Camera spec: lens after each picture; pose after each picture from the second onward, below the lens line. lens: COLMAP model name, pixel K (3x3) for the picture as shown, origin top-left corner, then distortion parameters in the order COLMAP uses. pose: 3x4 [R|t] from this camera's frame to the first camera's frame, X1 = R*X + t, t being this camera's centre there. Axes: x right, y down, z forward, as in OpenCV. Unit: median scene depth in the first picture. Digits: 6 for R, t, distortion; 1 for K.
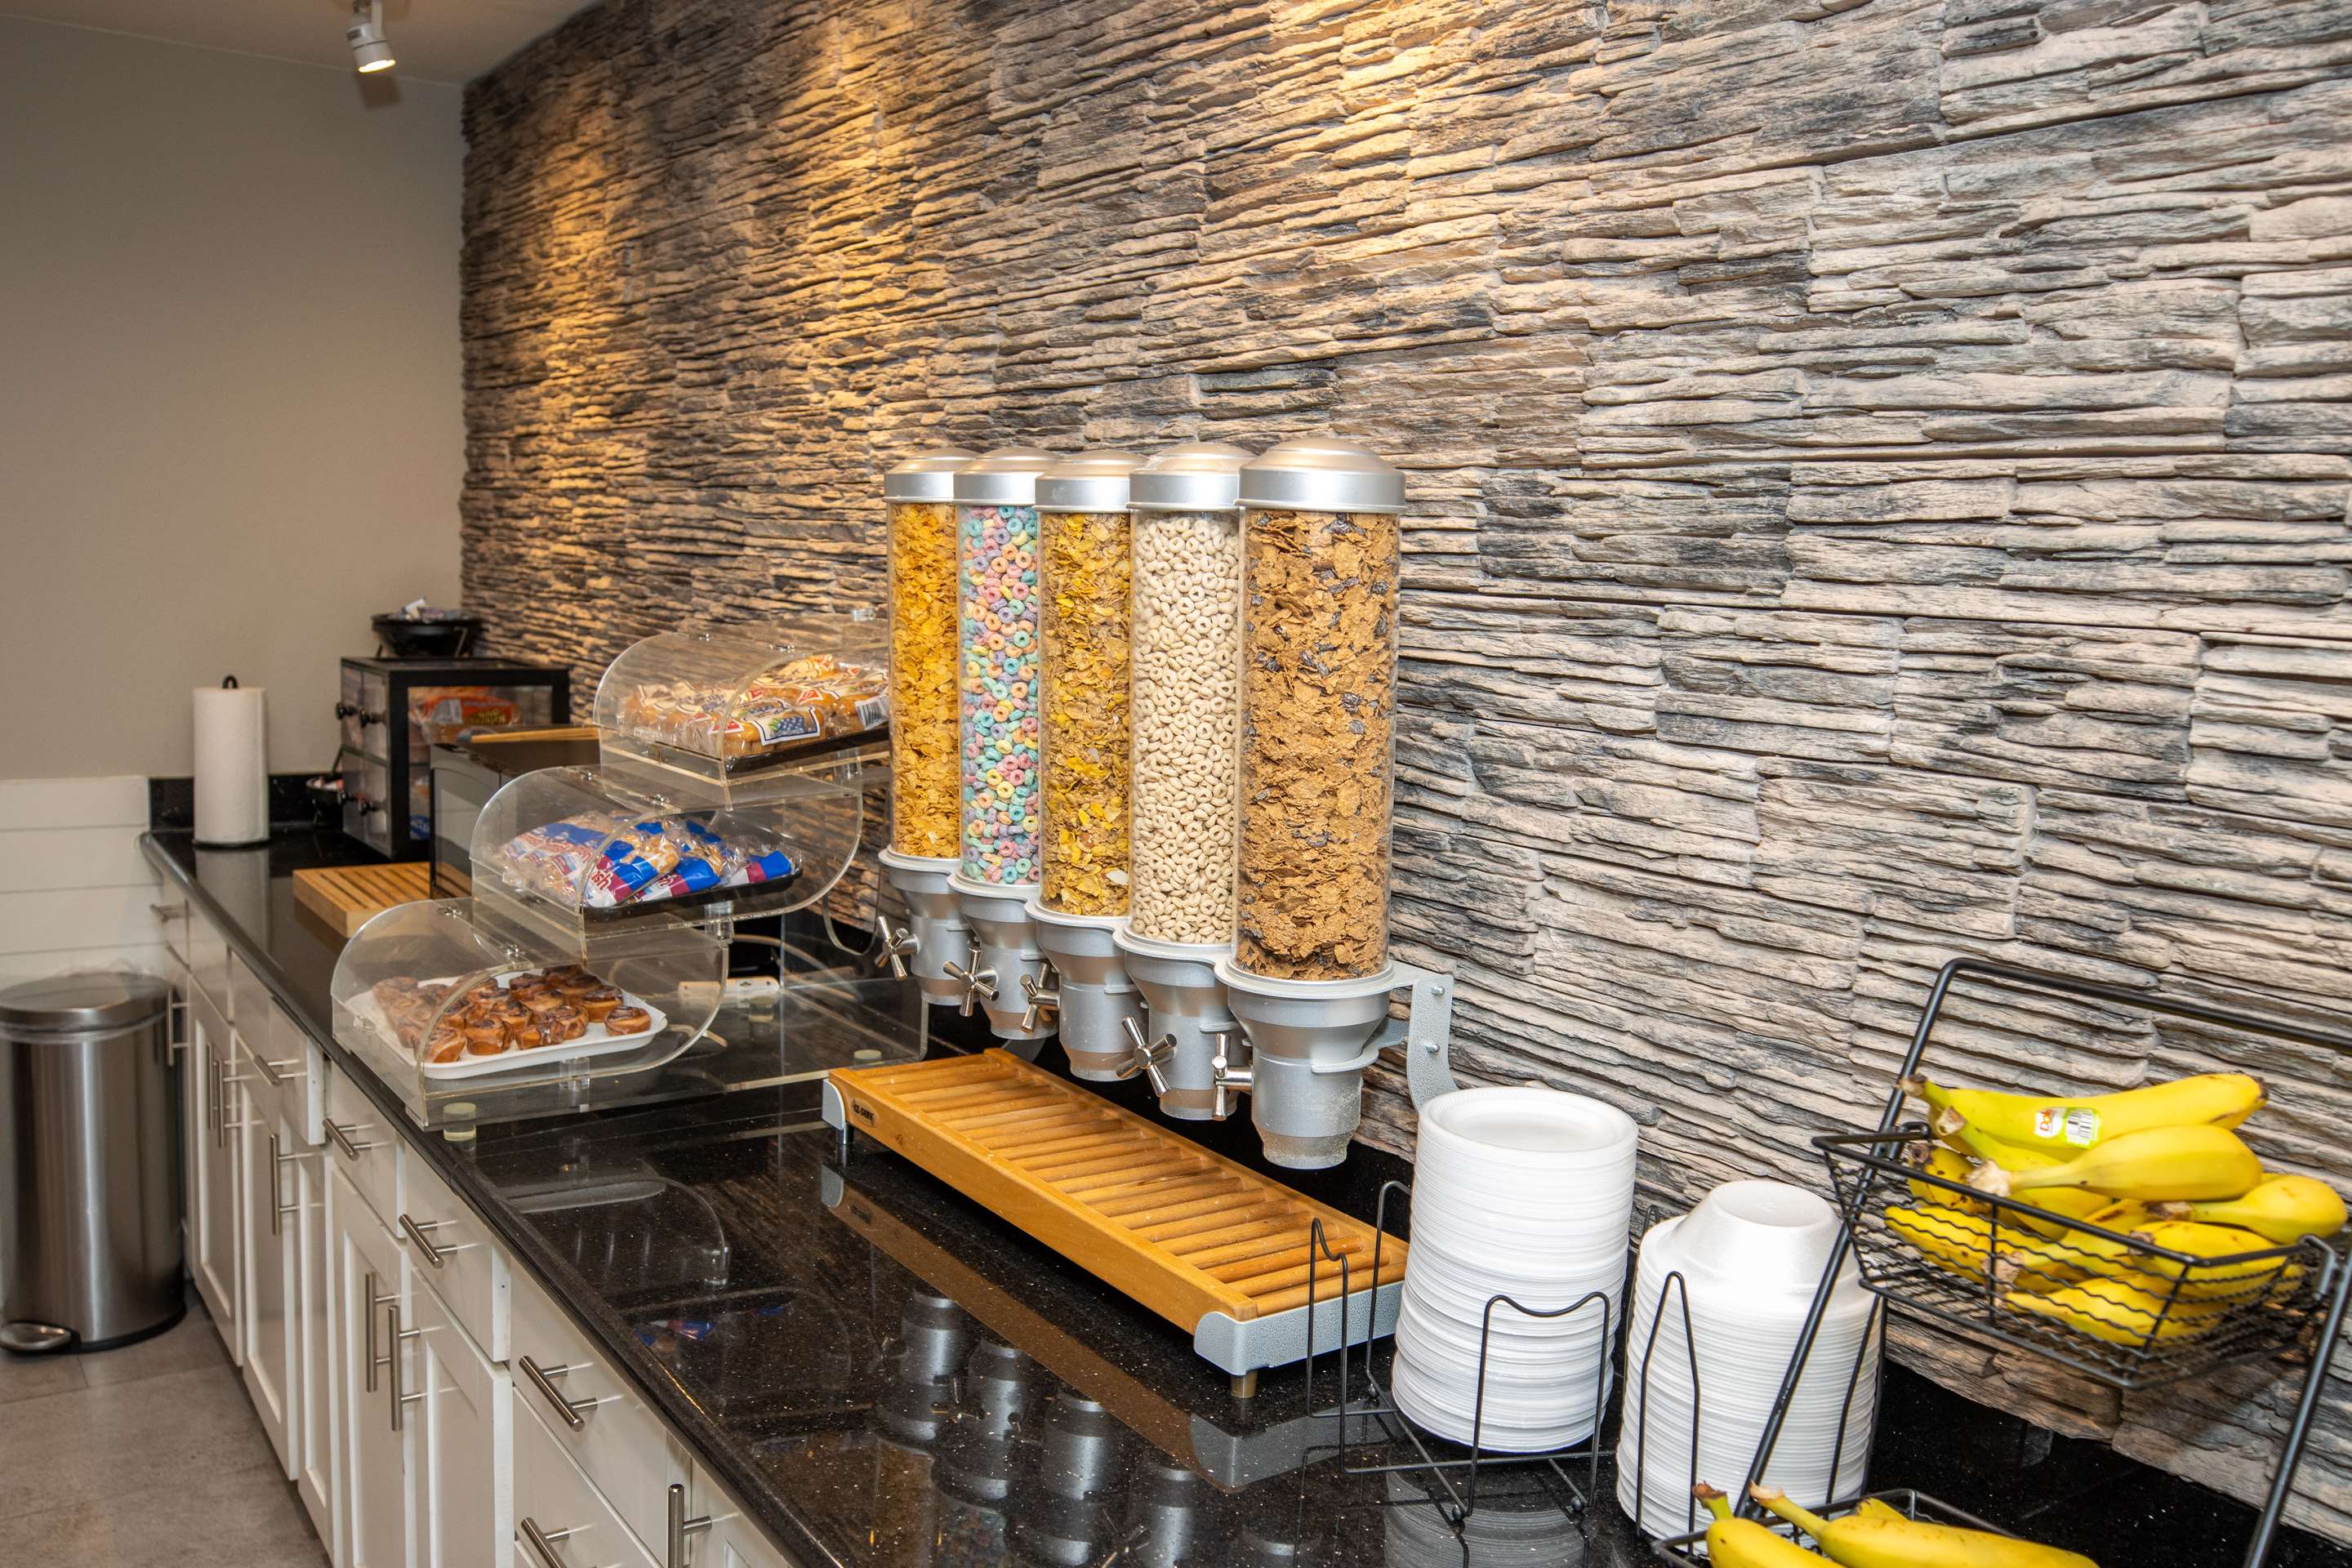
lens RADIAL K [[1909.6, 0, 1187.9], [0, 1909.6, 783.8], [0, 0, 1]] dist [-0.039070, -0.001306]
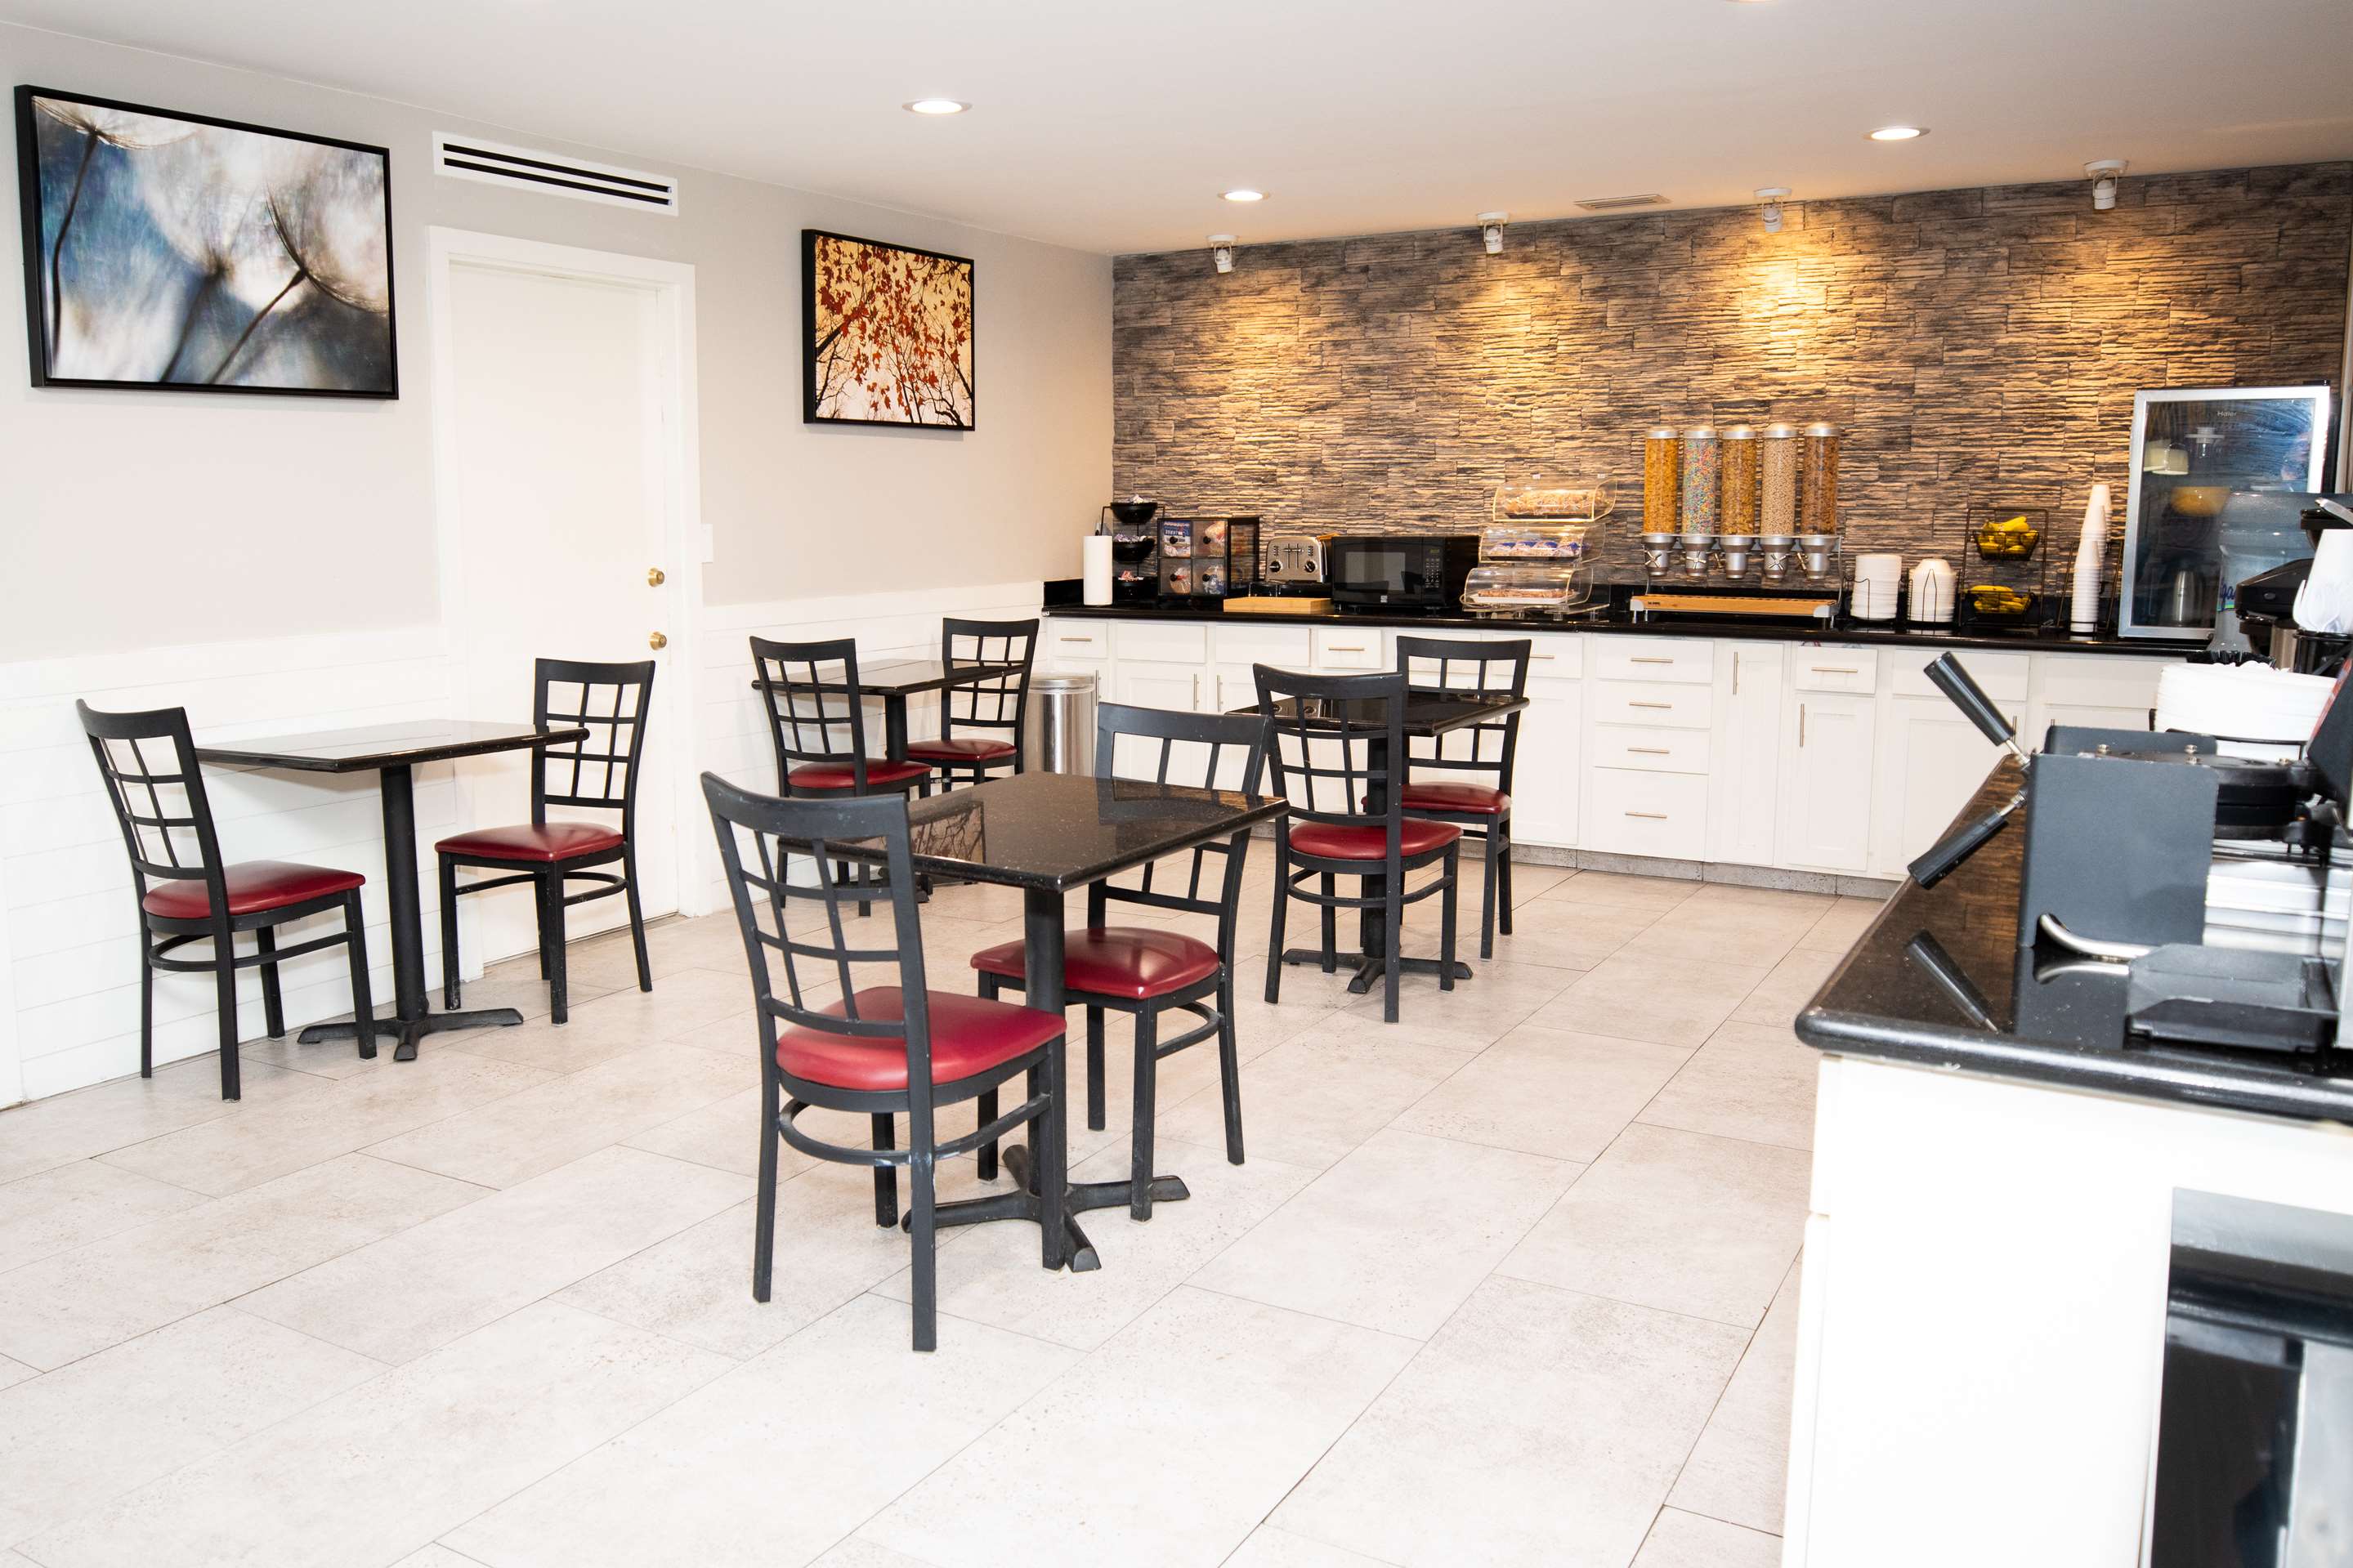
lens RADIAL K [[1902.1, 0, 1118.2], [0, 1902.1, 738.9], [0, 0, 1]] dist [-0.037614, 0.009190]
pose [[0.905241, -0.099613, 0.413057, -3.183112], [0.094886, 0.994974, 0.031999, 0.259475], [-0.414168, 0.010227, 0.910143, -2.296934]]
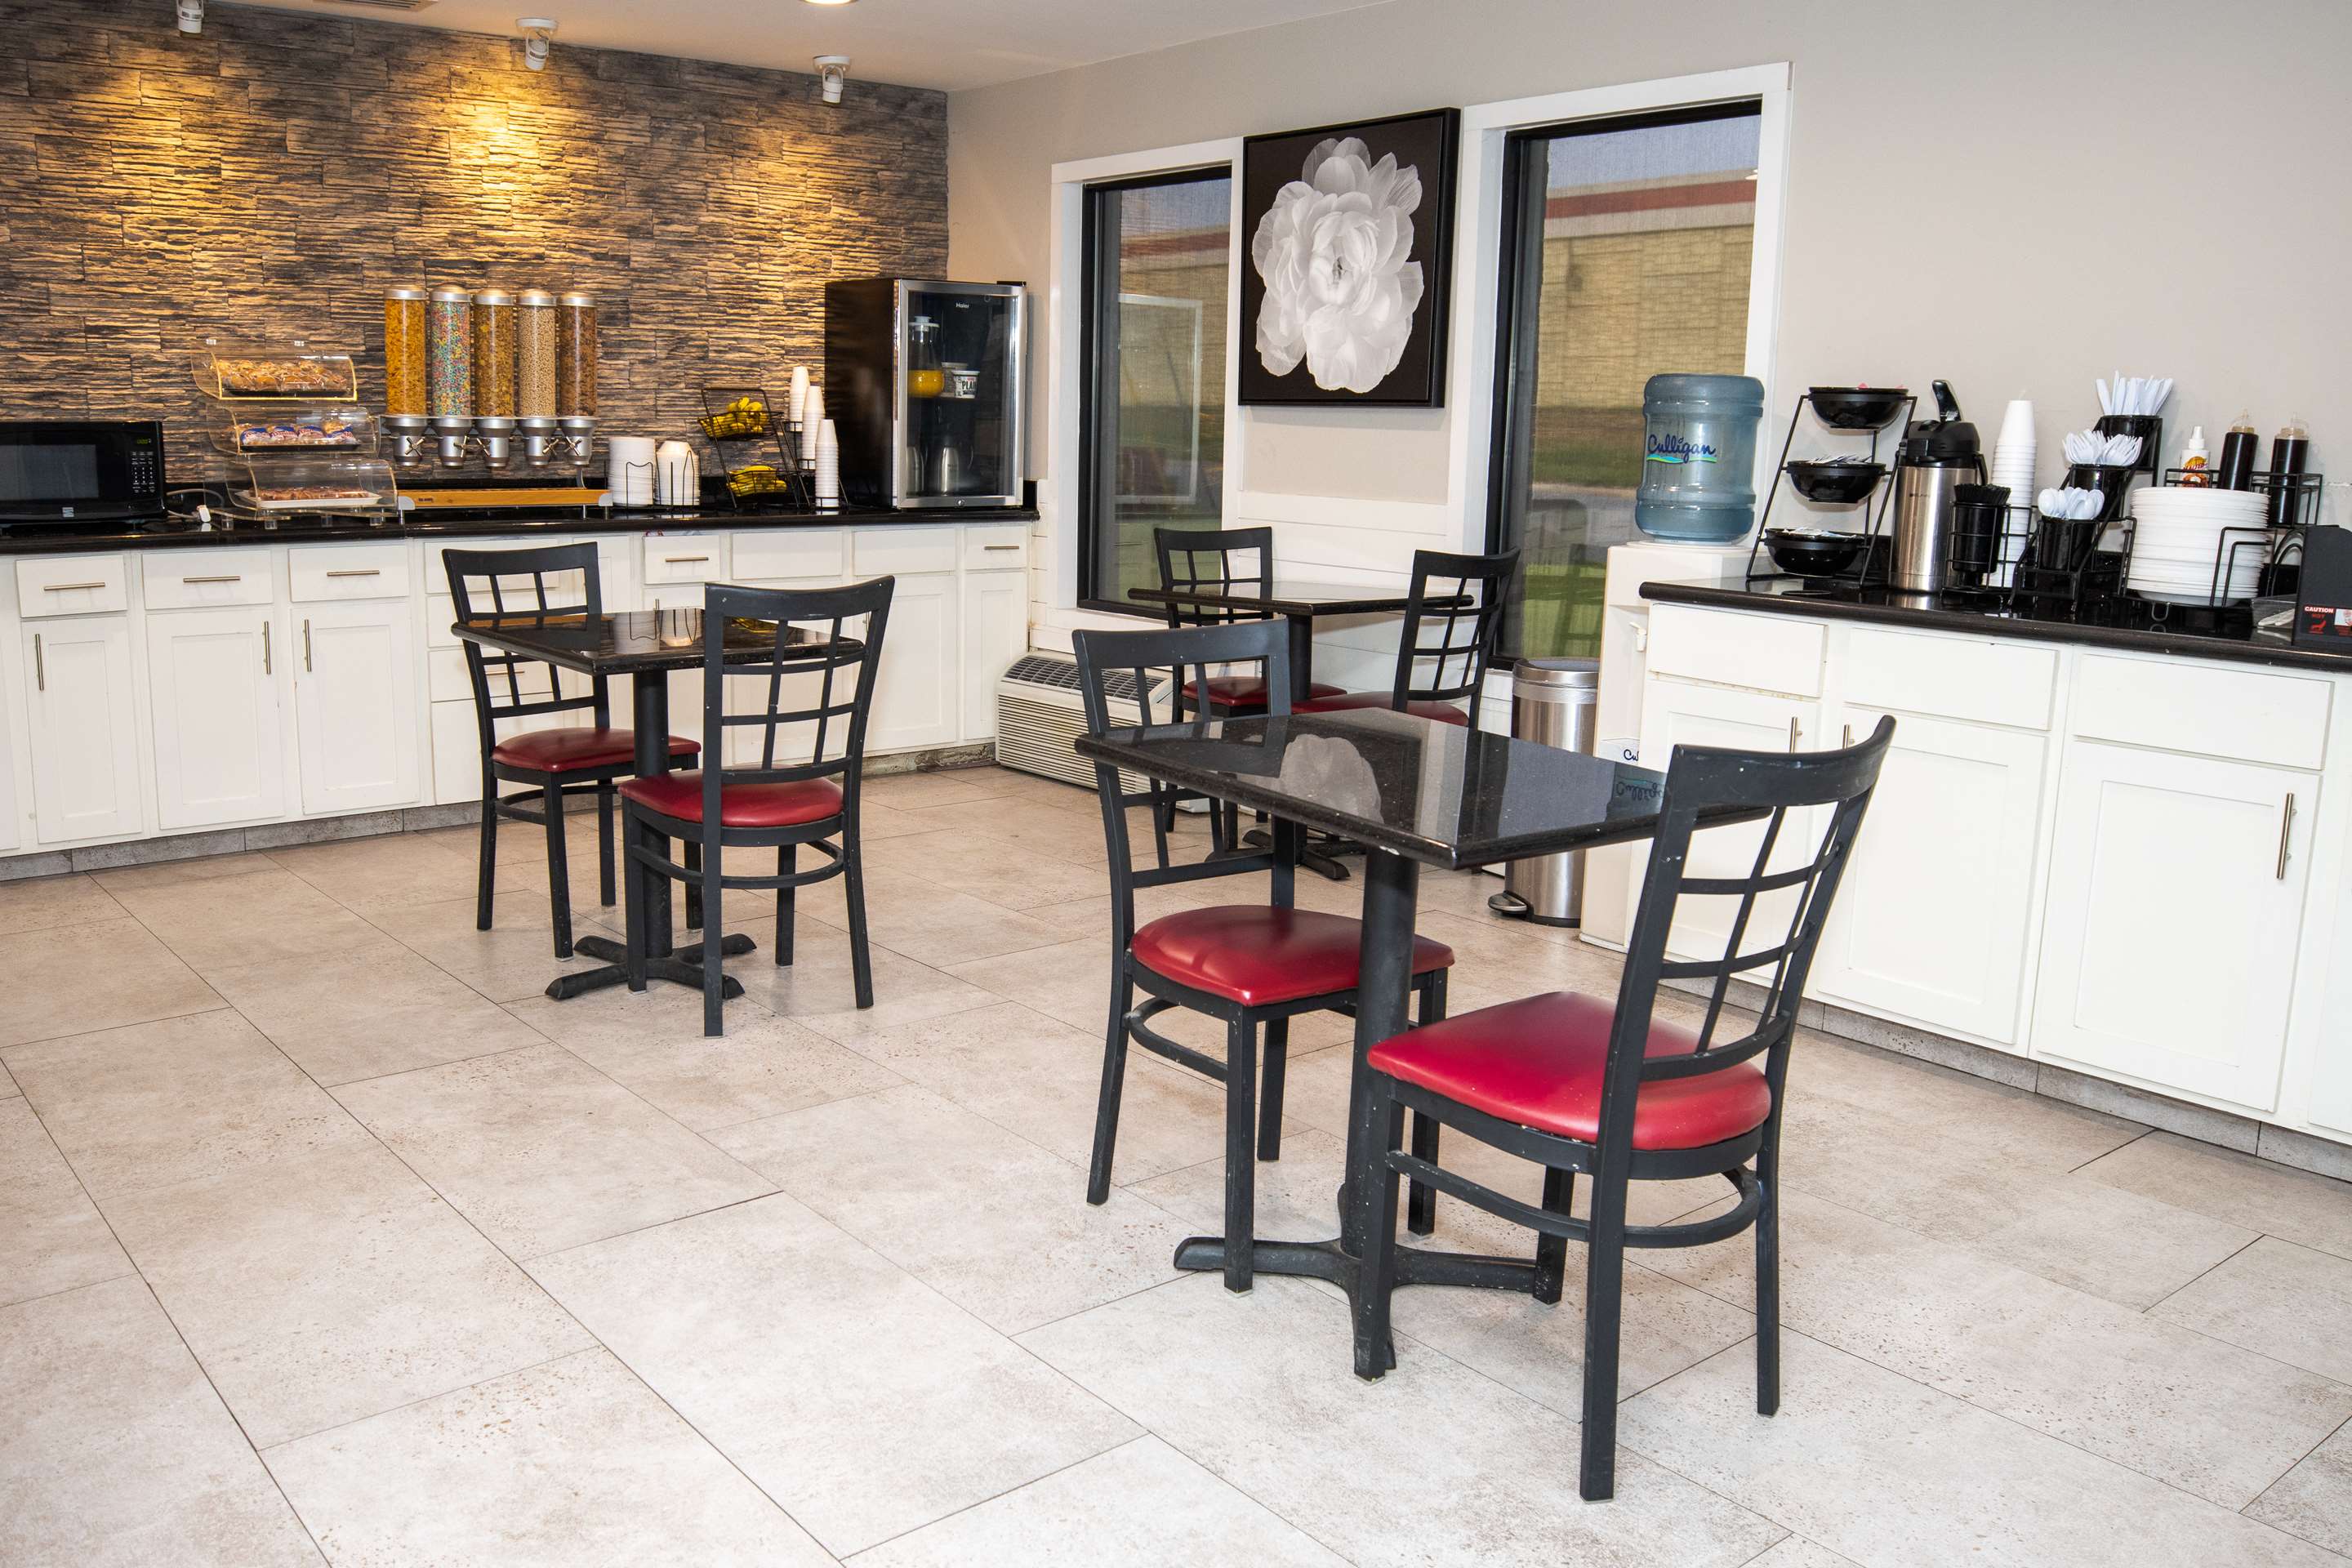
lens RADIAL K [[1901.5, 0, 1117.7], [0, 1901.5, 738.9], [0, 0, 1]] dist [-0.037614, 0.009190]
pose [[-0.068885, -0.215629, 0.974043, -3.966976], [0.107987, 0.969014, 0.222152, -0.014601], [-0.991763, 0.120487, -0.043465, 0.080177]]
